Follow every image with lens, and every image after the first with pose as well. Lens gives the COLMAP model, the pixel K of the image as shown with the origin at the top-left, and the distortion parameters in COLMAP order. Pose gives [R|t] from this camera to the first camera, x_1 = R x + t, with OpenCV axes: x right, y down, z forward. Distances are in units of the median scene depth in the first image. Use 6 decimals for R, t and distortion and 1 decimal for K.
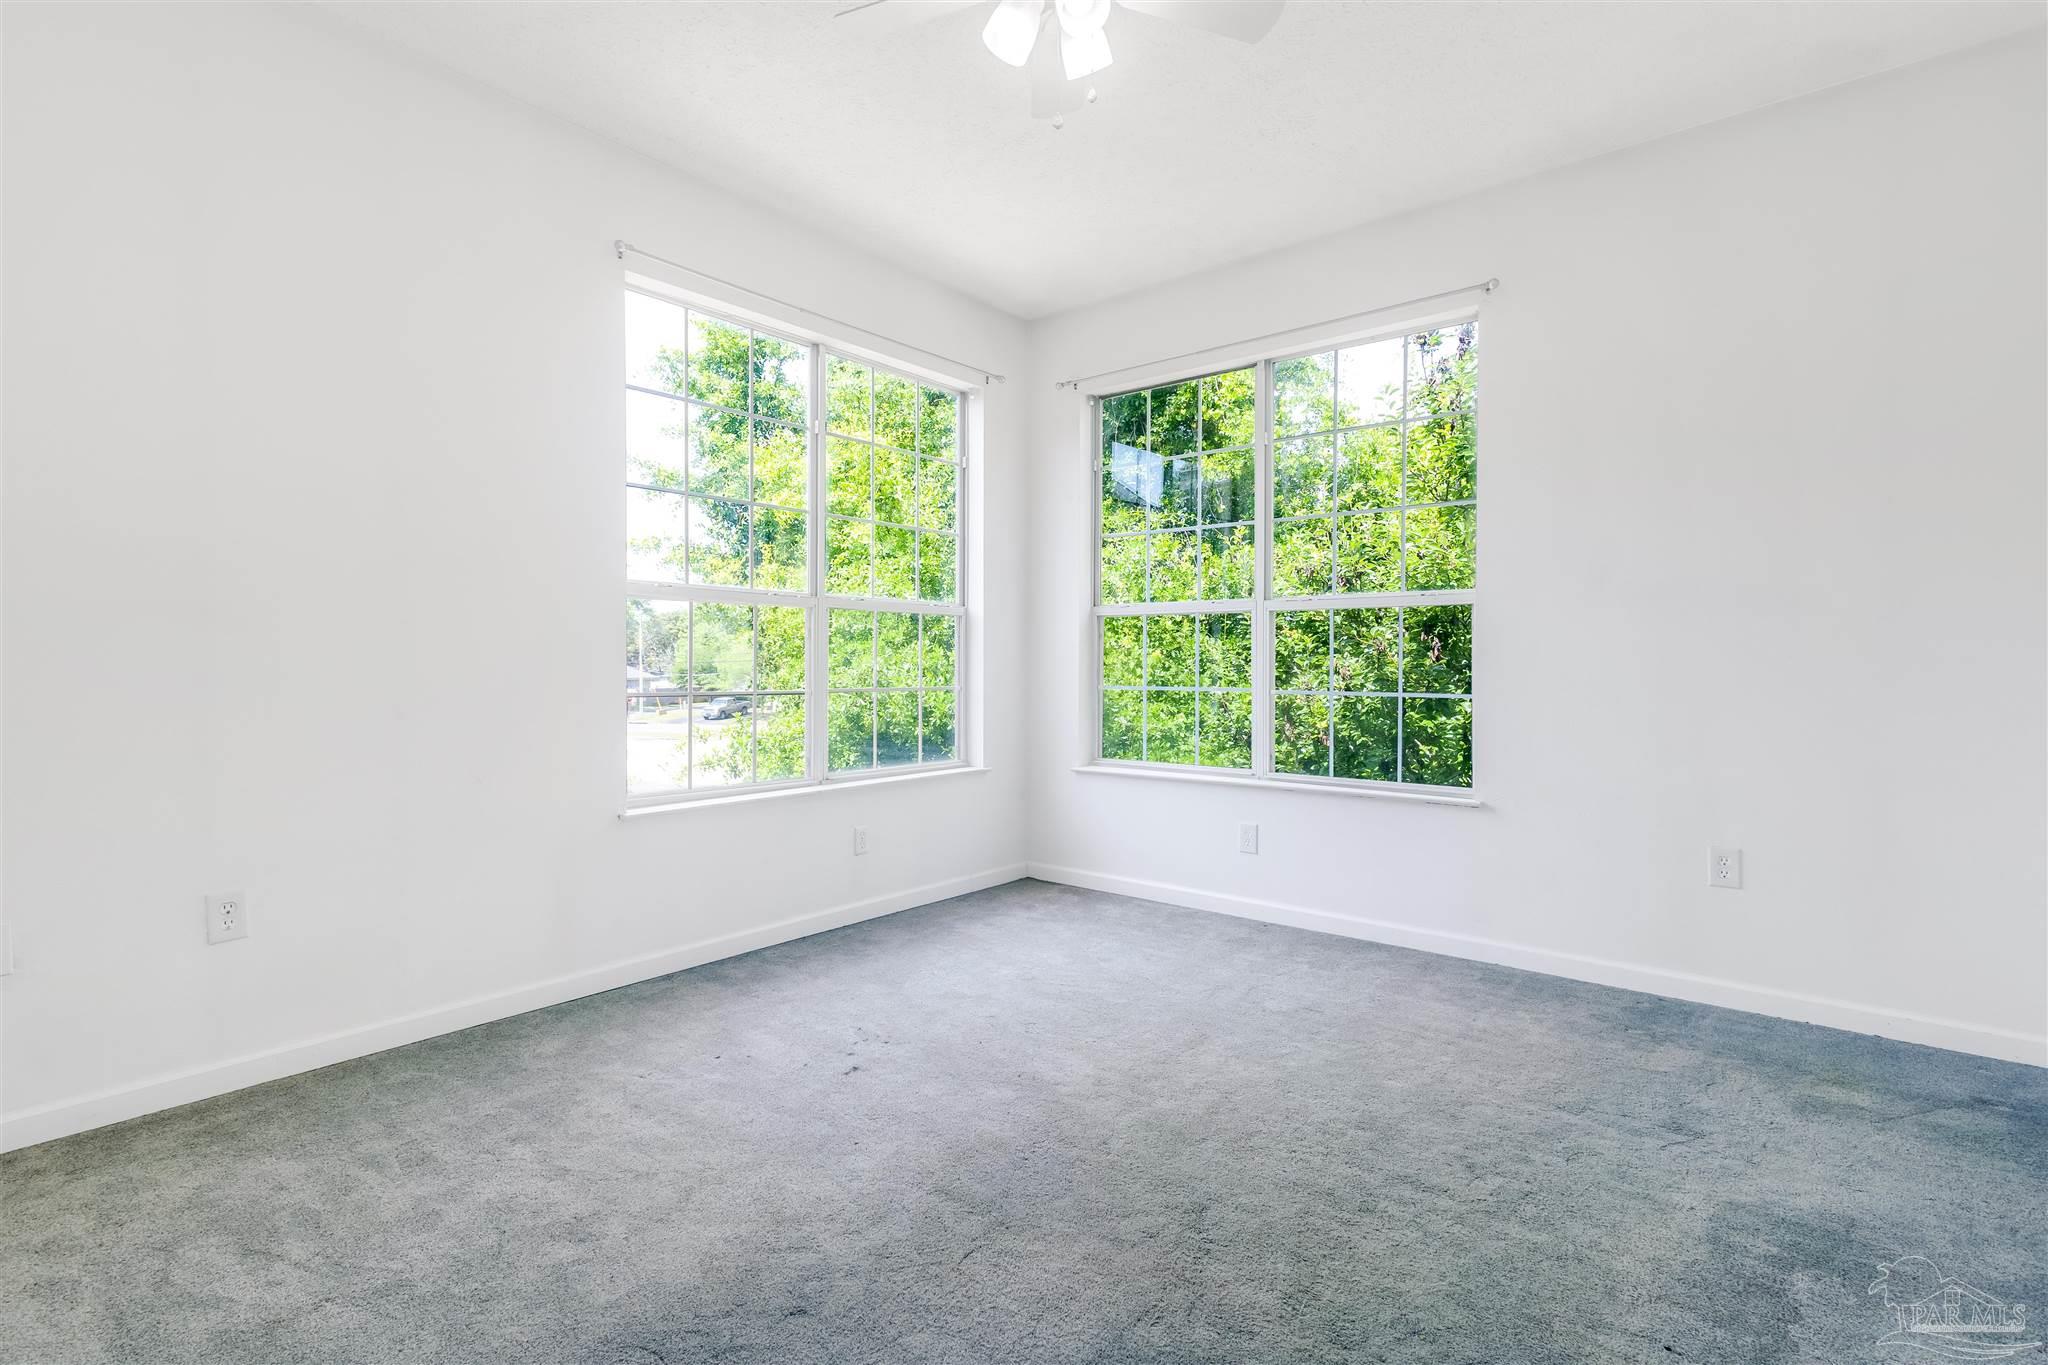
lens RADIAL K [[957.8, 0, 1019.3], [0, 957.8, 668.1], [0, 0, 1]] dist [0.005906, -0.000328]
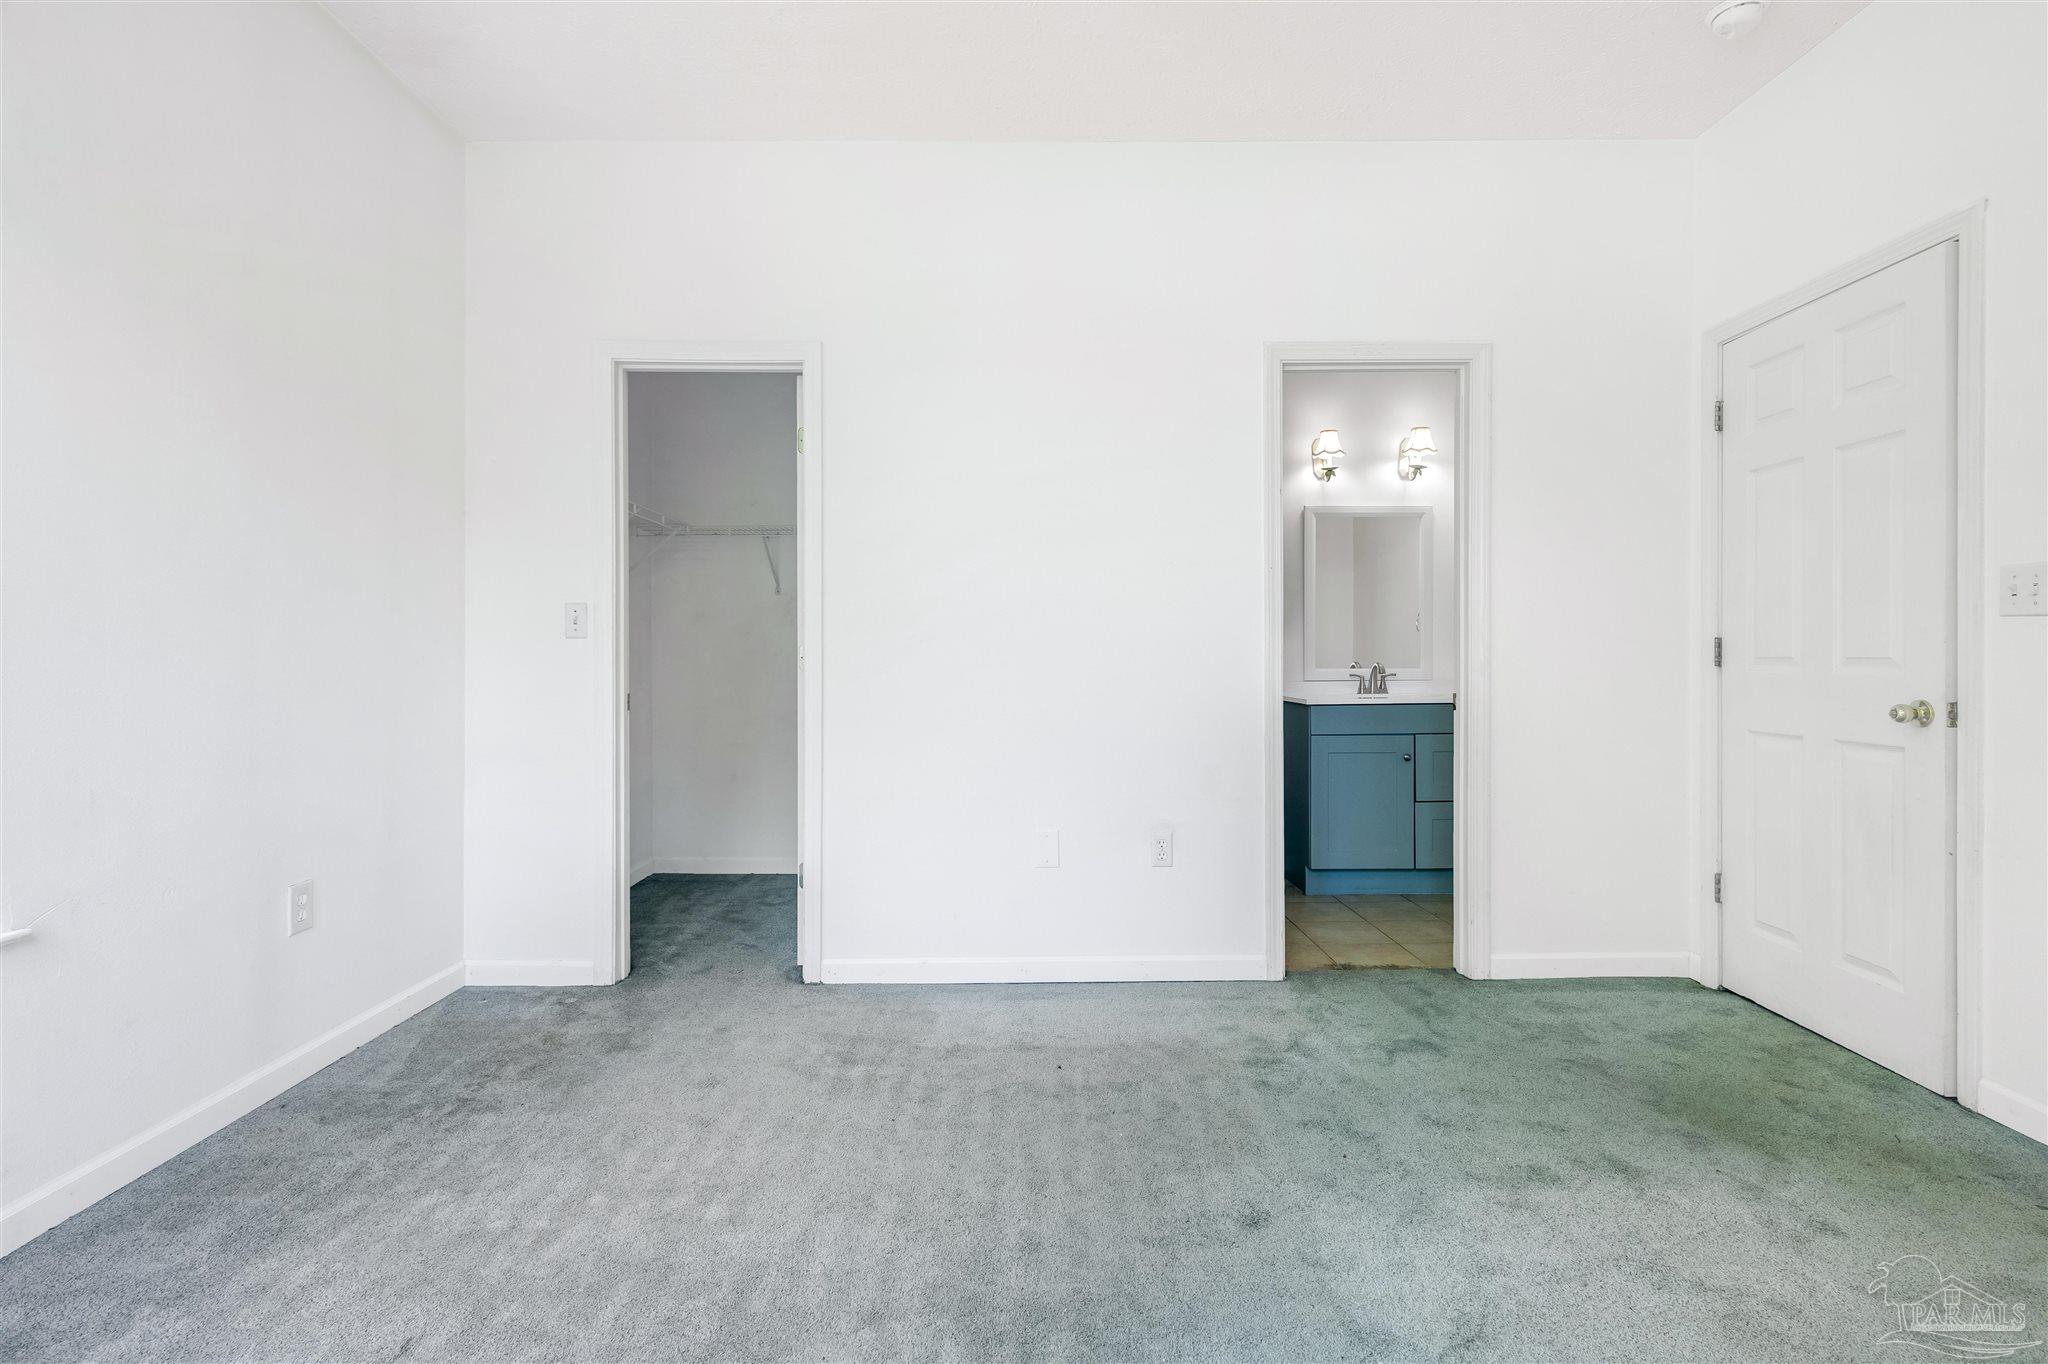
lens RADIAL K [[957.8, 0, 1019.3], [0, 957.8, 667.6], [0, 0, 1]] dist [0.005906, -0.000328]
pose [[-0.639760, -0.002924, 0.768569, -0.267095], [0.005832, 0.999945, 0.008660, 0.002069], [-0.768552, 0.010023, -0.639708, 1.028646]]
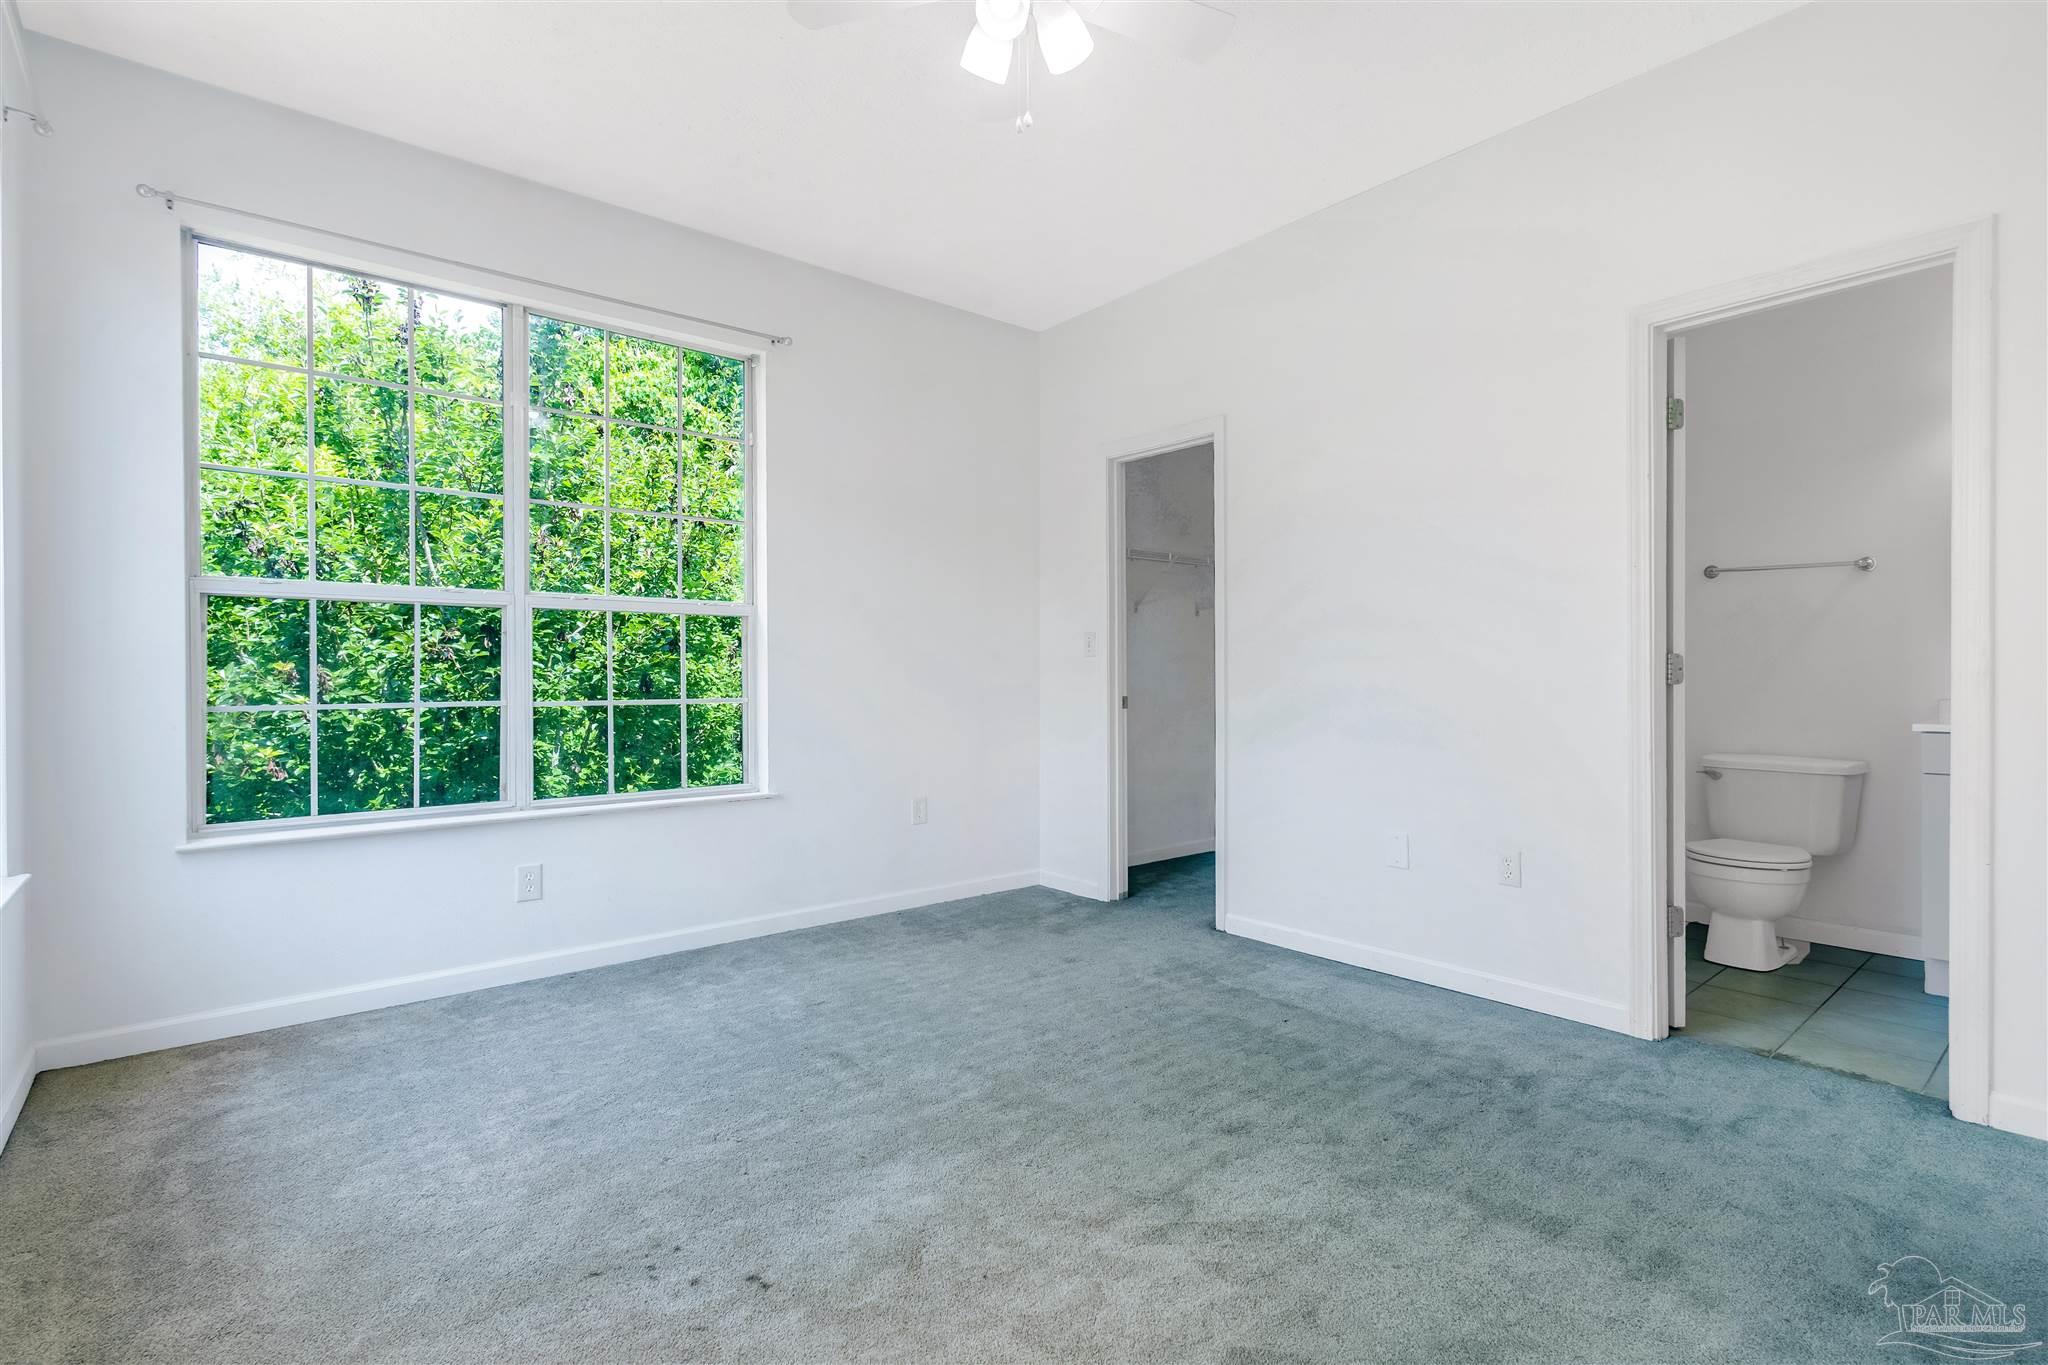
lens RADIAL K [[957.8, 0, 1019.3], [0, 957.8, 668.1], [0, 0, 1]] dist [0.005906, -0.000328]
pose [[0.186262, 0.002592, 0.982497, -0.646870], [0.008026, 0.999959, -0.004160, 0.000099], [-0.982467, 0.008660, 0.186233, 0.568285]]
